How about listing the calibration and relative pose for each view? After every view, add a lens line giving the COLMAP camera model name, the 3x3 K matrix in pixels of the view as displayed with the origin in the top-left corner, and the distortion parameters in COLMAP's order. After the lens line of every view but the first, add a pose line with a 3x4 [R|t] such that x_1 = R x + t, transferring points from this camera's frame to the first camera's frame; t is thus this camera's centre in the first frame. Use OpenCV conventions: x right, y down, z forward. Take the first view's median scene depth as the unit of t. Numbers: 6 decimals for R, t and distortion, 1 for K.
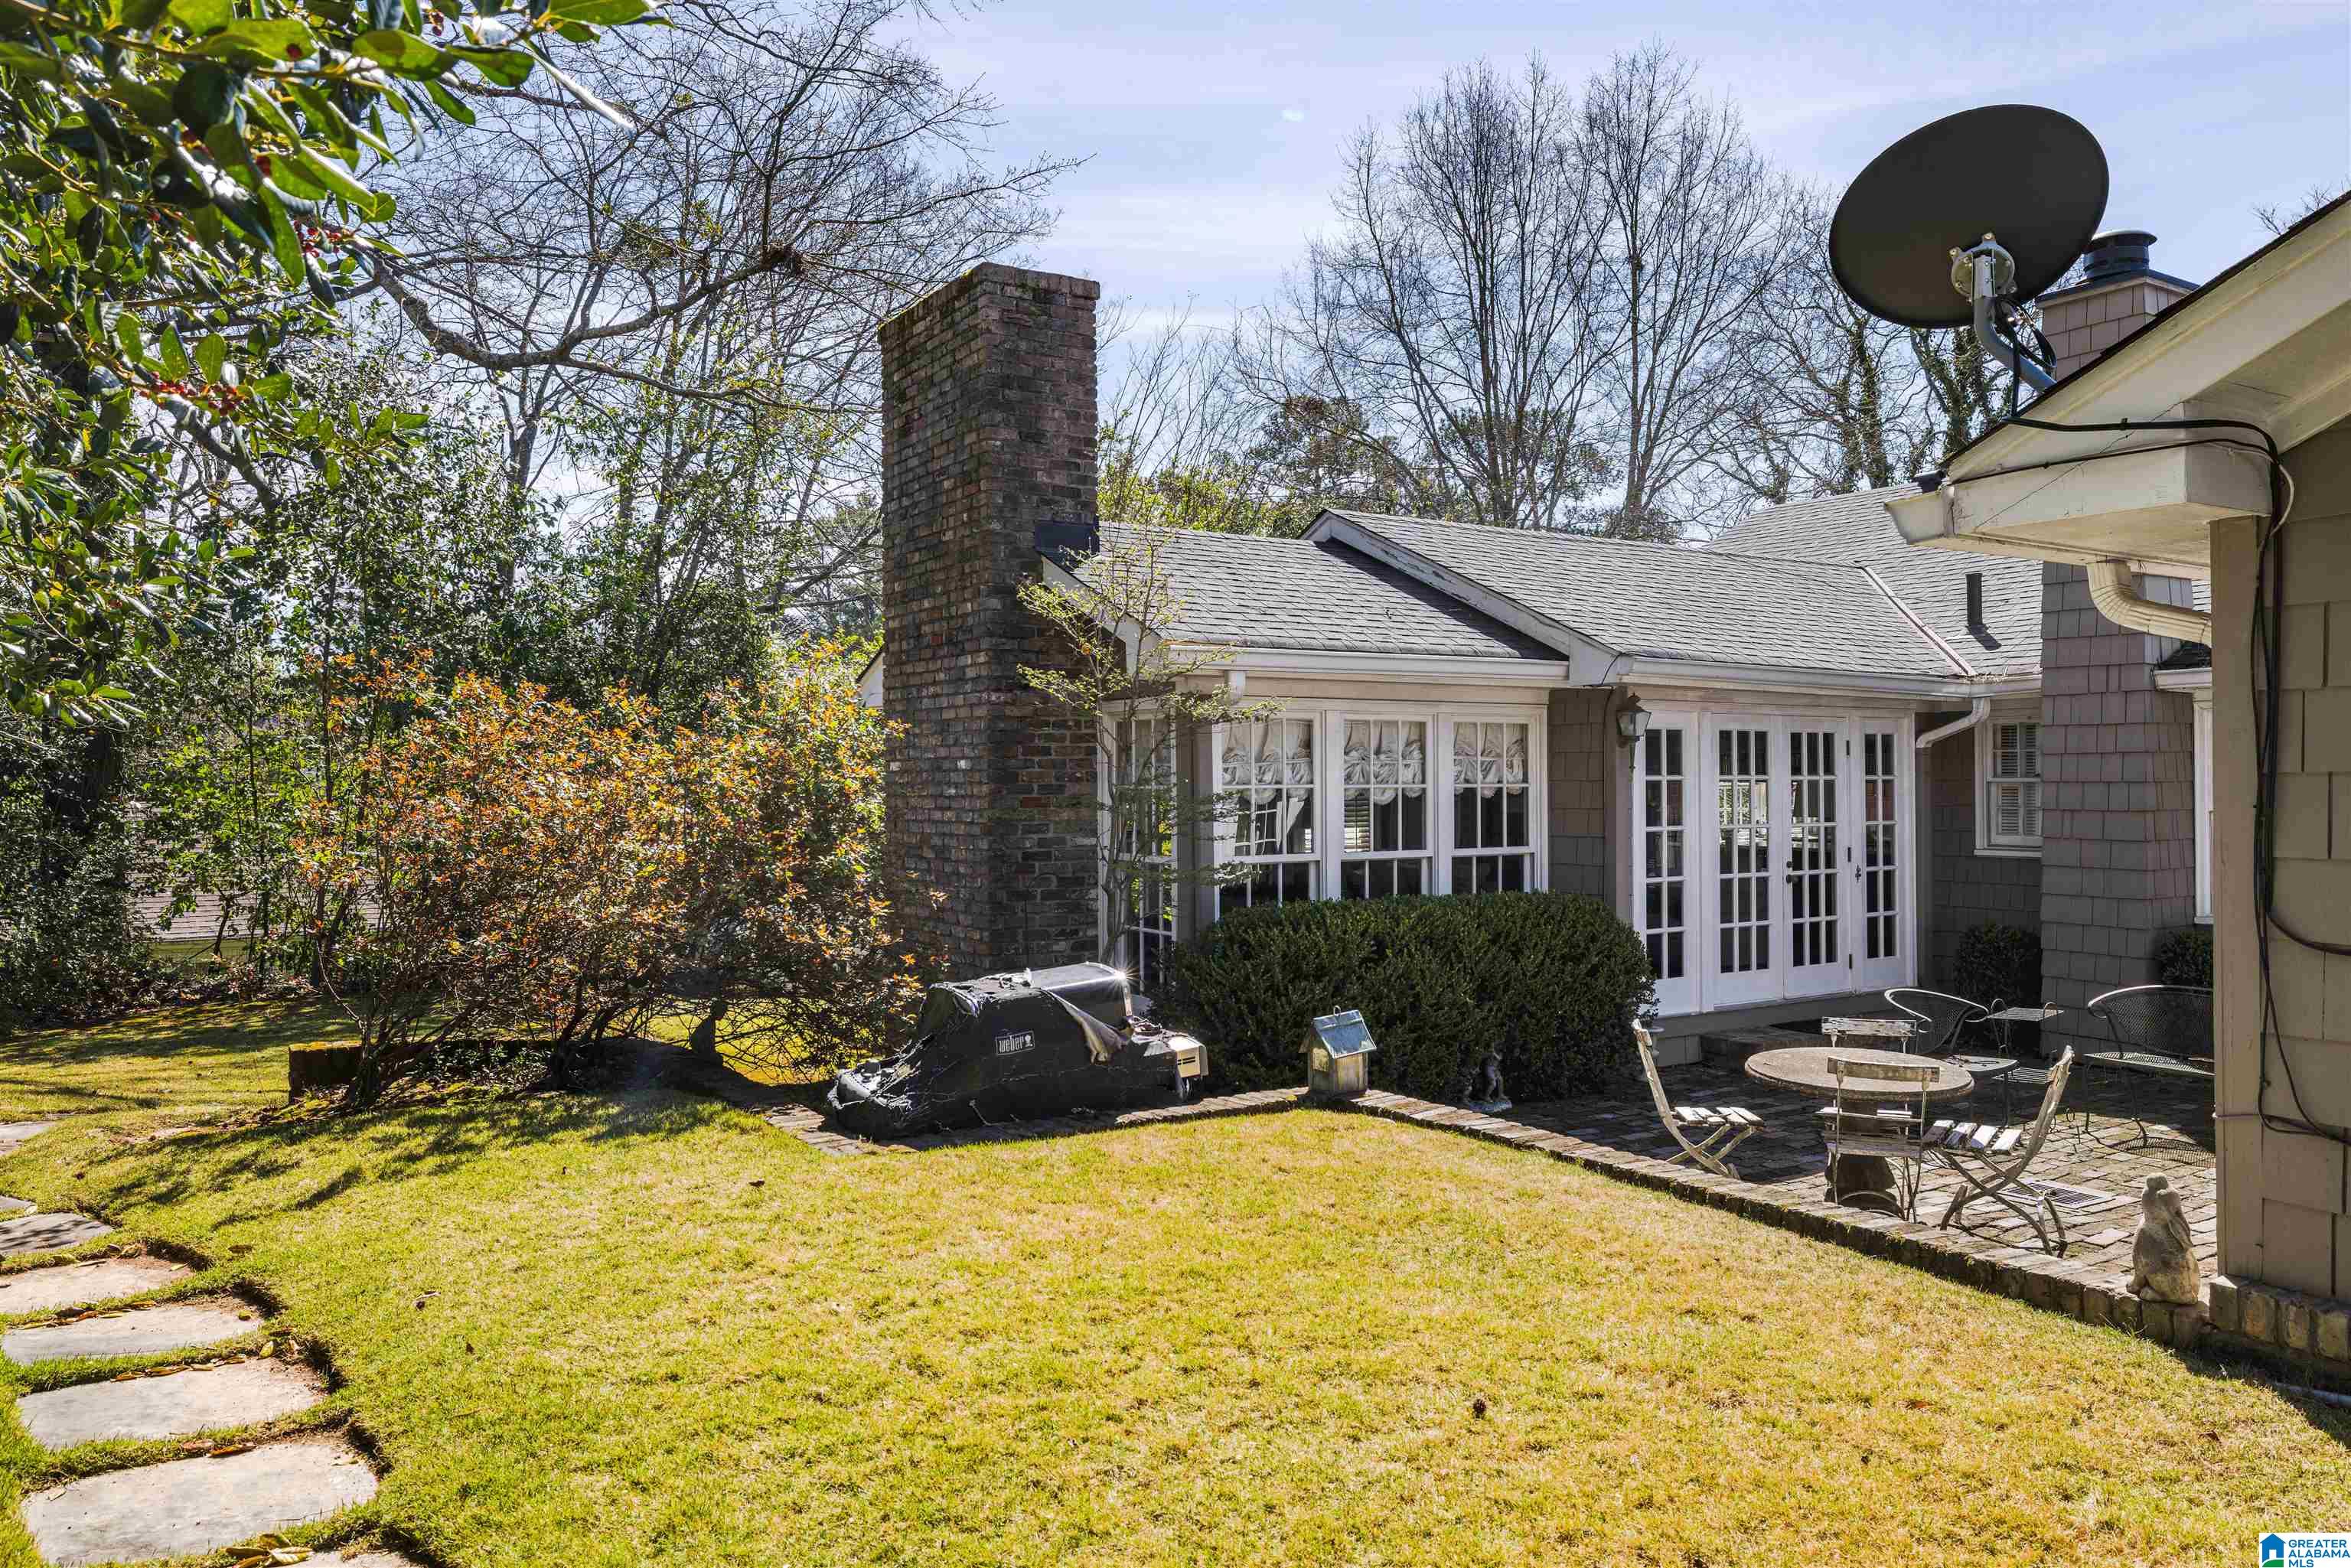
lens RADIAL K [[1639.4, 0, 1175.5], [0, 1639.4, 784.0], [0, 0, 1]] dist [-0.000208, -0.001450]
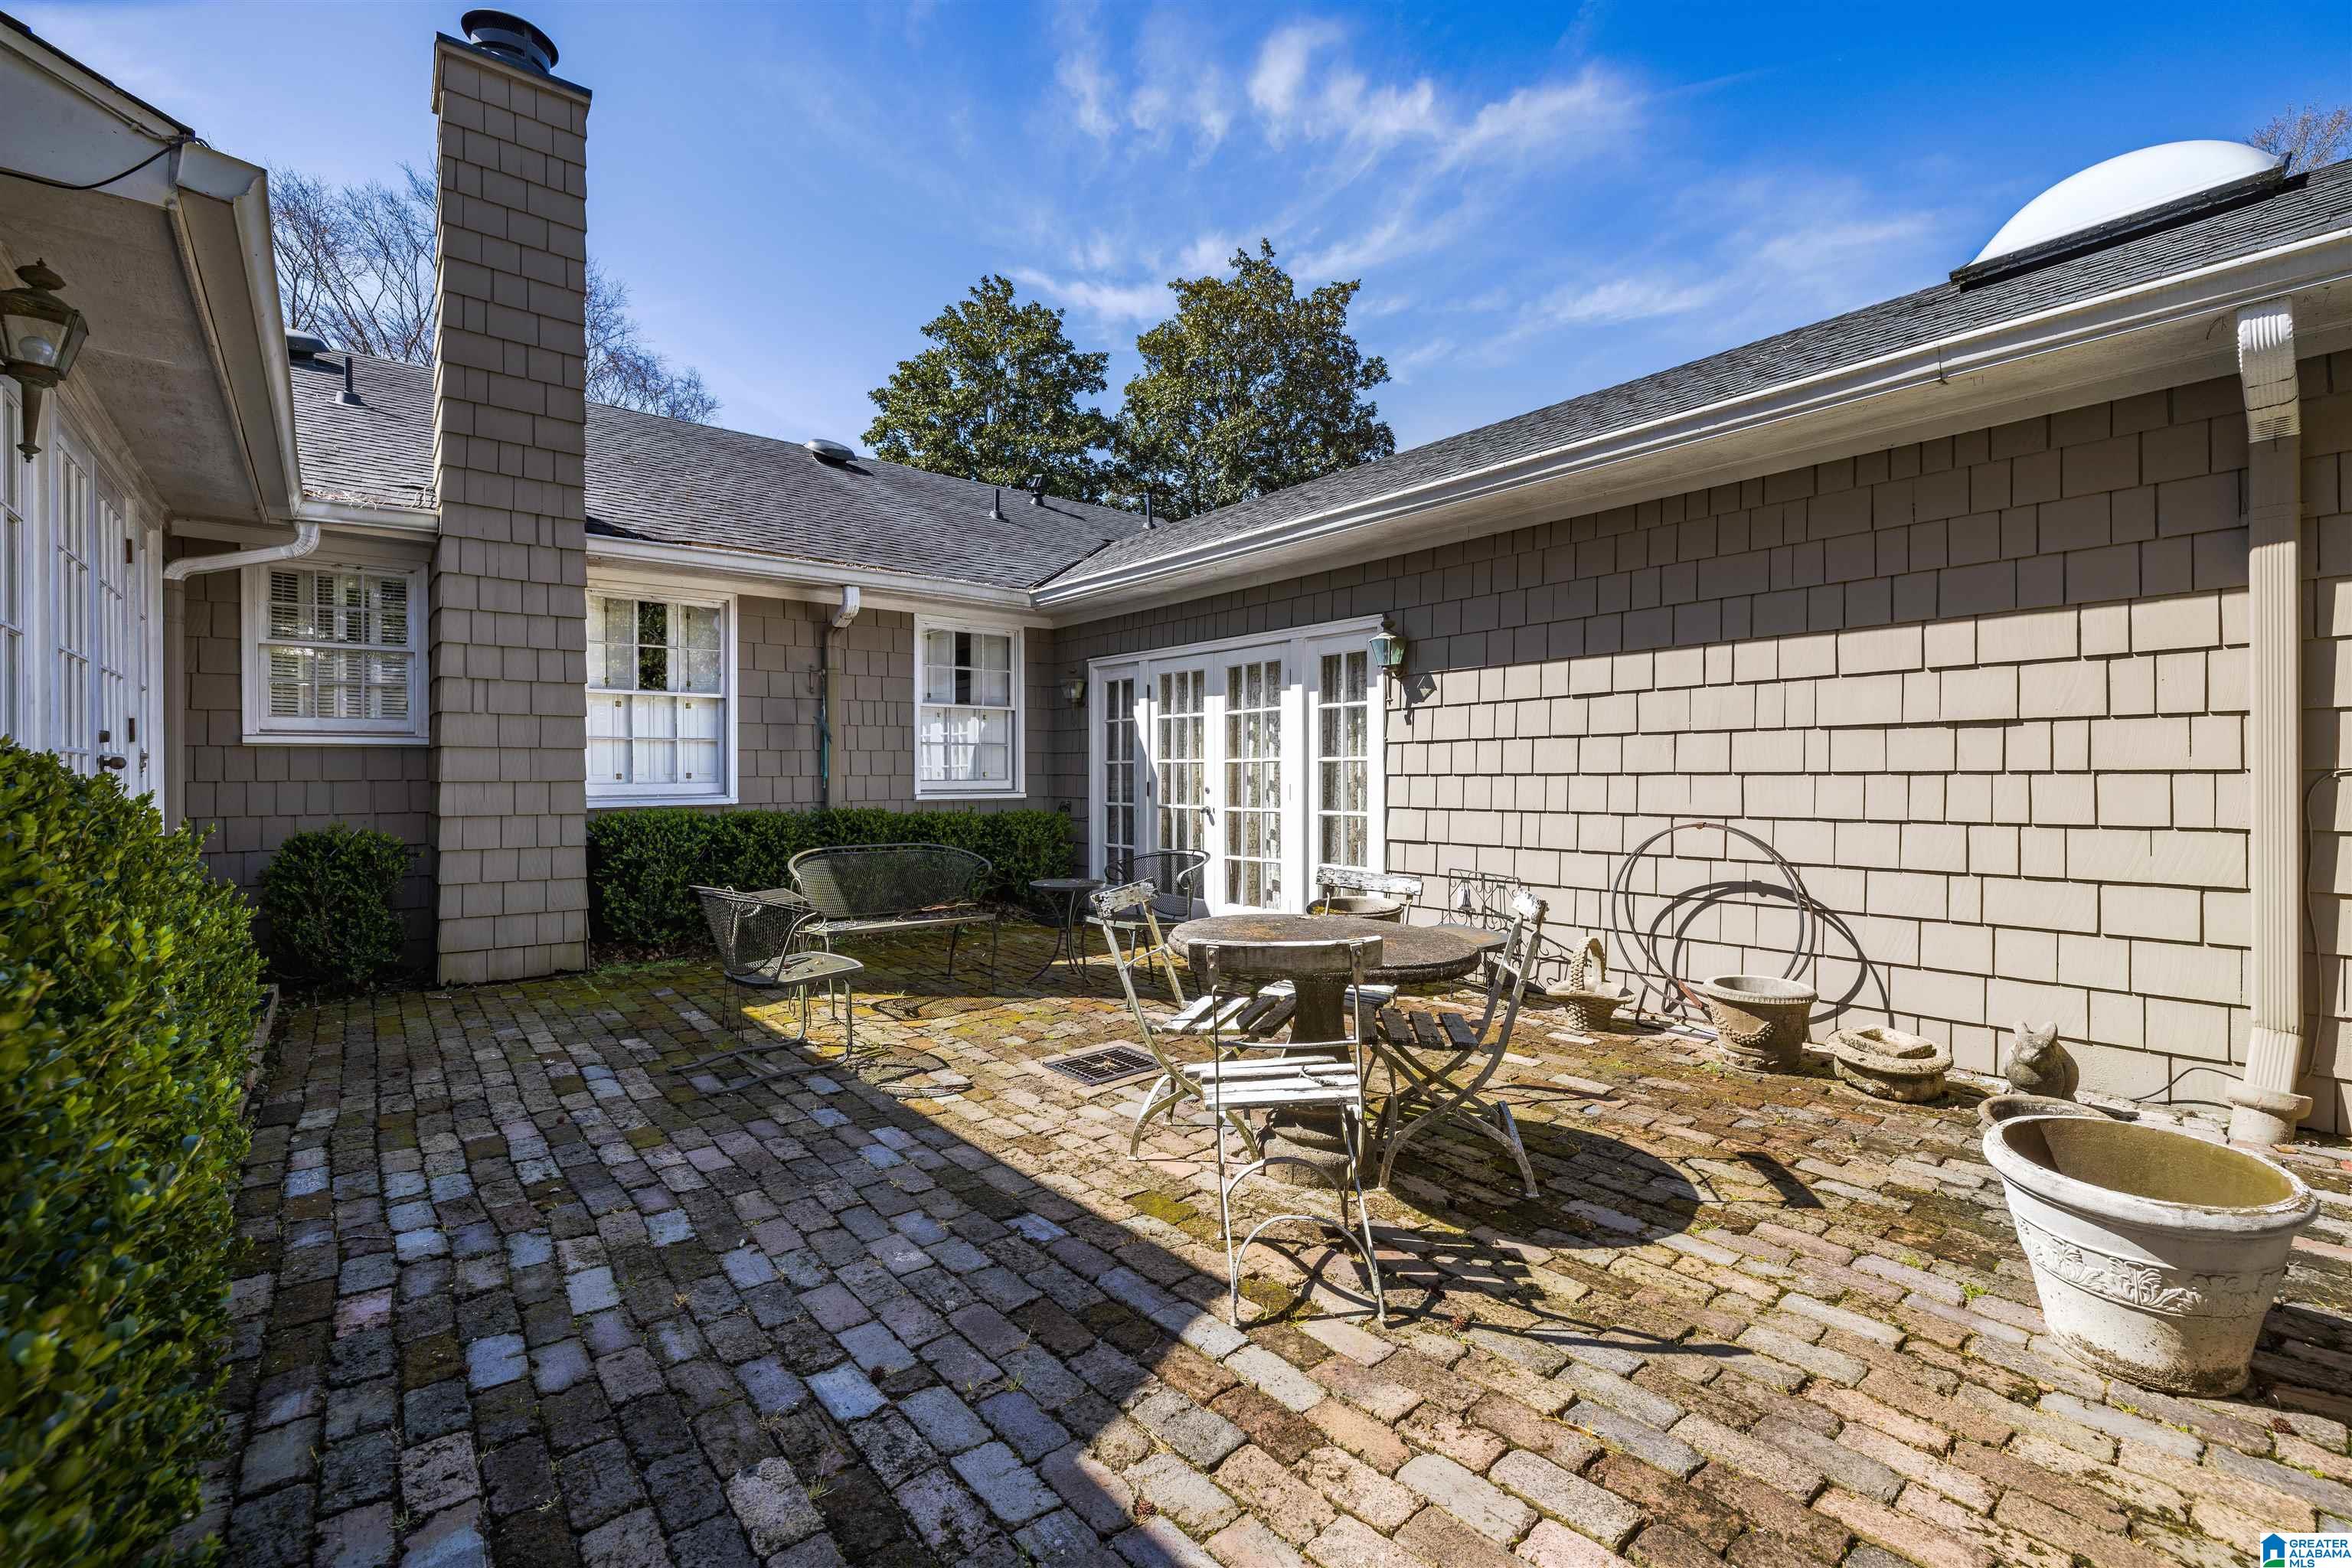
lens RADIAL K [[982.9, 0, 1172.6], [0, 982.9, 775.4], [0, 0, 1]] dist [-0.006896, -0.000251]
pose [[-0.136897, 0.003850, 0.990578, 0.008044], [0.007615, 0.999967, -0.002834, 0.072374], [-0.990556, 0.007155, -0.136922, 0.768500]]
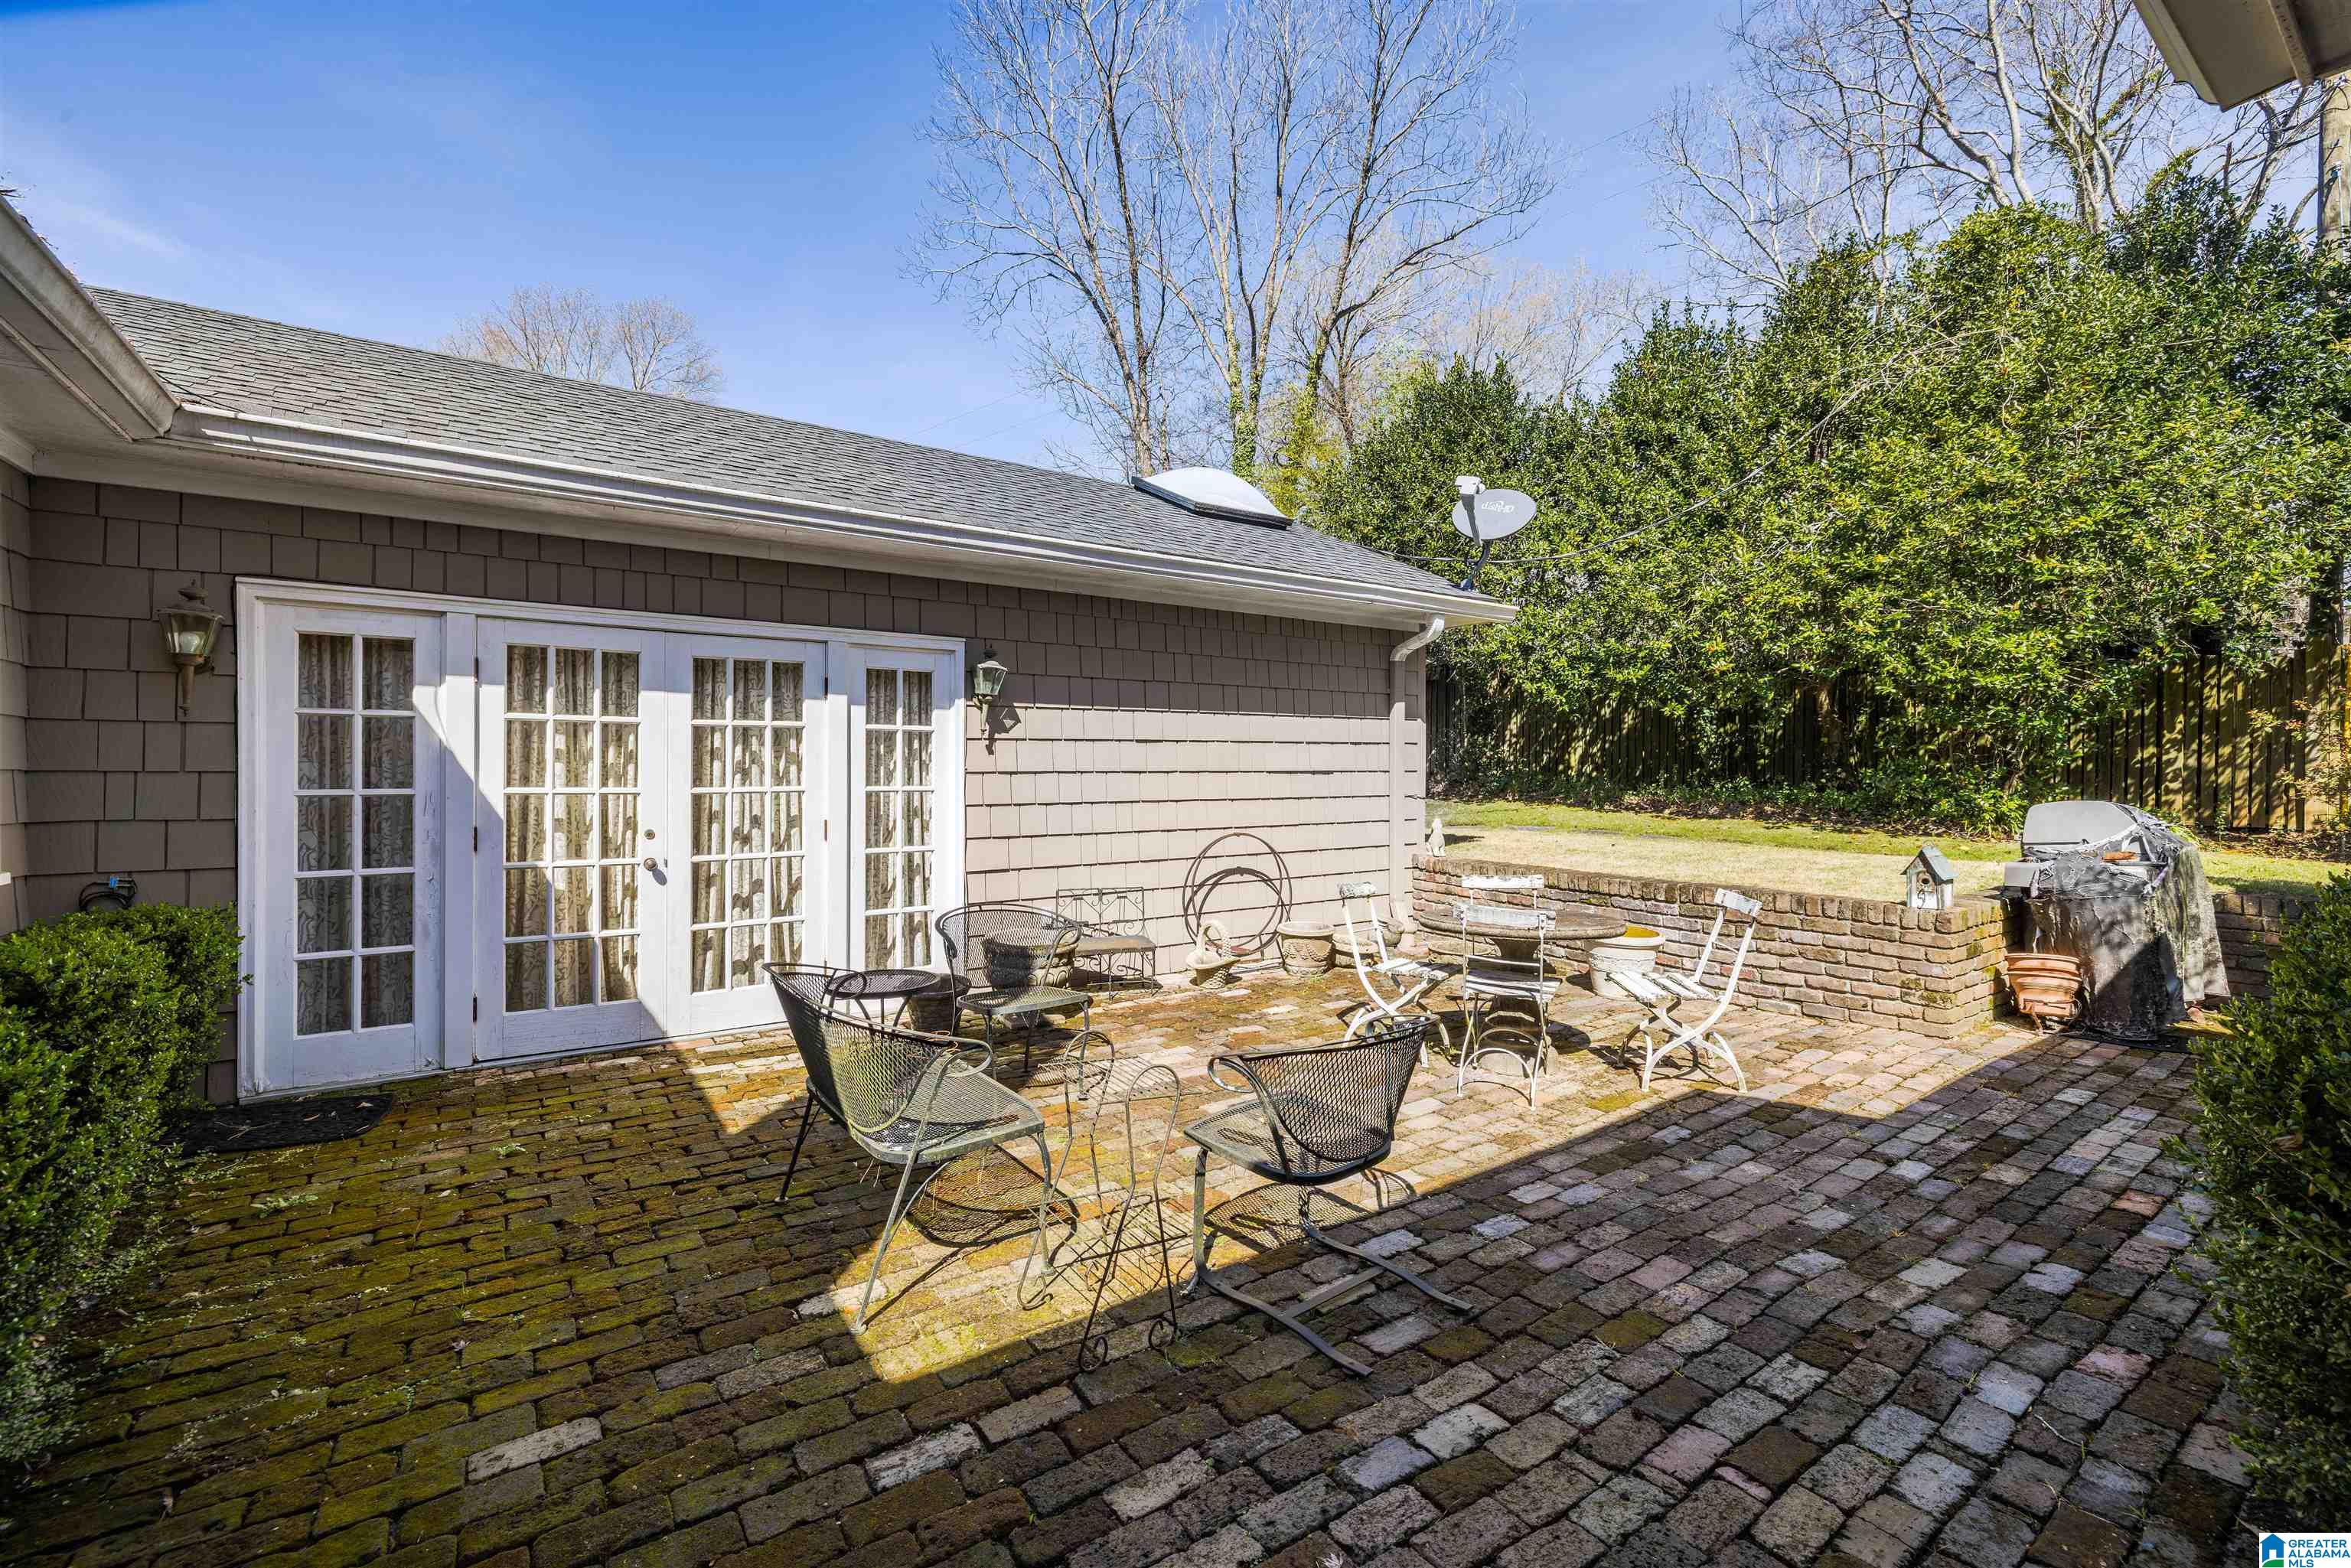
lens RADIAL K [[982.4, 0, 1172.2], [0, 982.4, 775.4], [0, 0, 1]] dist [-0.006896, -0.000251]
pose [[-0.999159, 0.005220, -0.040670, 0.446295], [0.004871, 0.999951, 0.008674, 0.051334], [0.040713, 0.008468, -0.999135, 1.110781]]
